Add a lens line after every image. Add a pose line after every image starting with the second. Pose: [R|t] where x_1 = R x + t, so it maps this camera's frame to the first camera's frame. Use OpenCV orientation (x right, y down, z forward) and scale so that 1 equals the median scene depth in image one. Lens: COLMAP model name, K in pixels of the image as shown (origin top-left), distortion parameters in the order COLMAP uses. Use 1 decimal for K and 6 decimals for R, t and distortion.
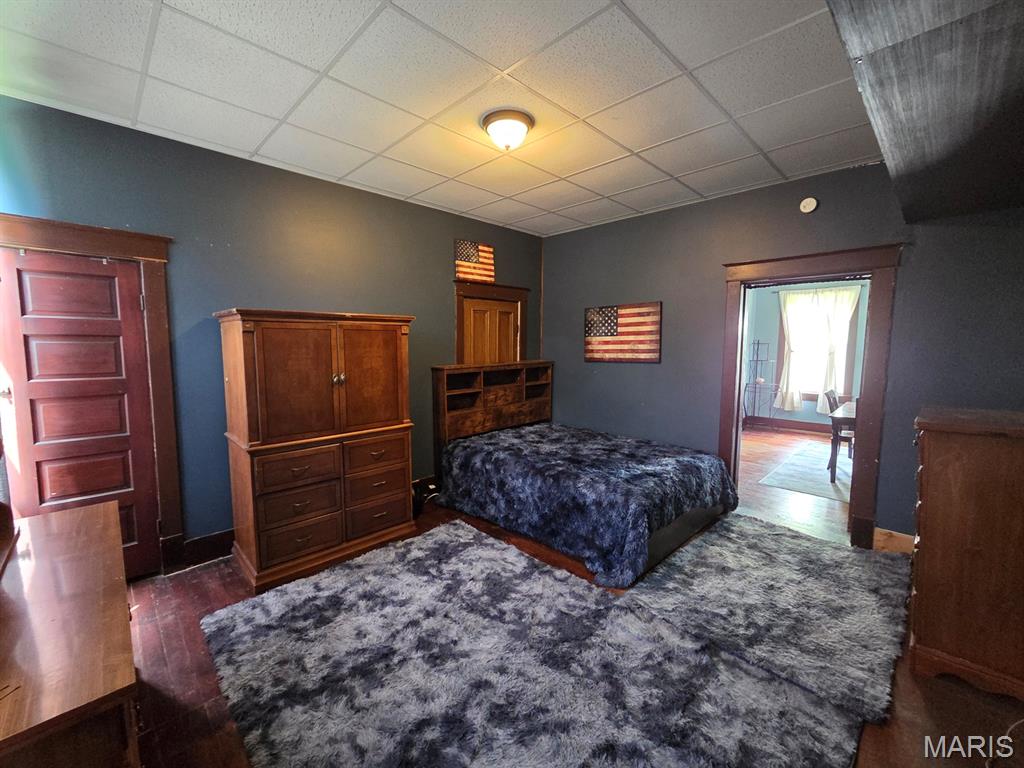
lens RADIAL K [[419.4, 0, 509.0], [0, 419.4, 382.2], [0, 0, 1]] dist [0.002960, -0.000252]
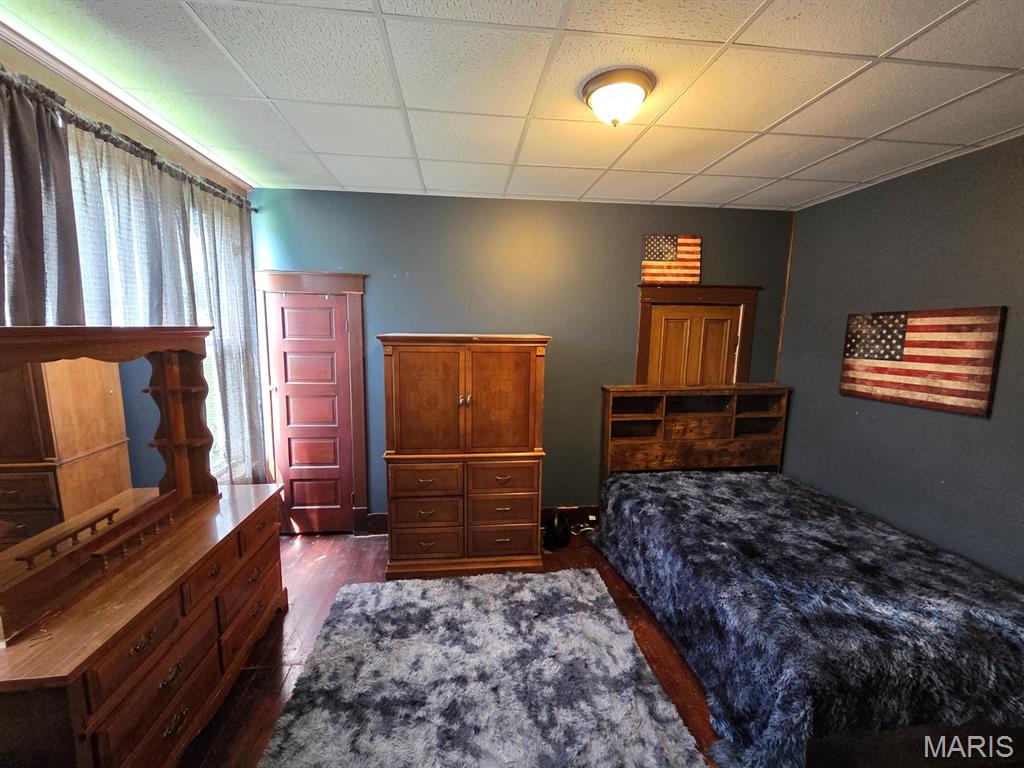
lens RADIAL K [[419.4, 0, 508.2], [0, 419.4, 382.5], [0, 0, 1]] dist [0.002960, -0.000252]
pose [[0.786432, 0.092103, -0.610771, 0.280817], [-0.071211, 0.995746, 0.058464, -0.113485], [0.613558, -0.002484, 0.789646, 0.251848]]
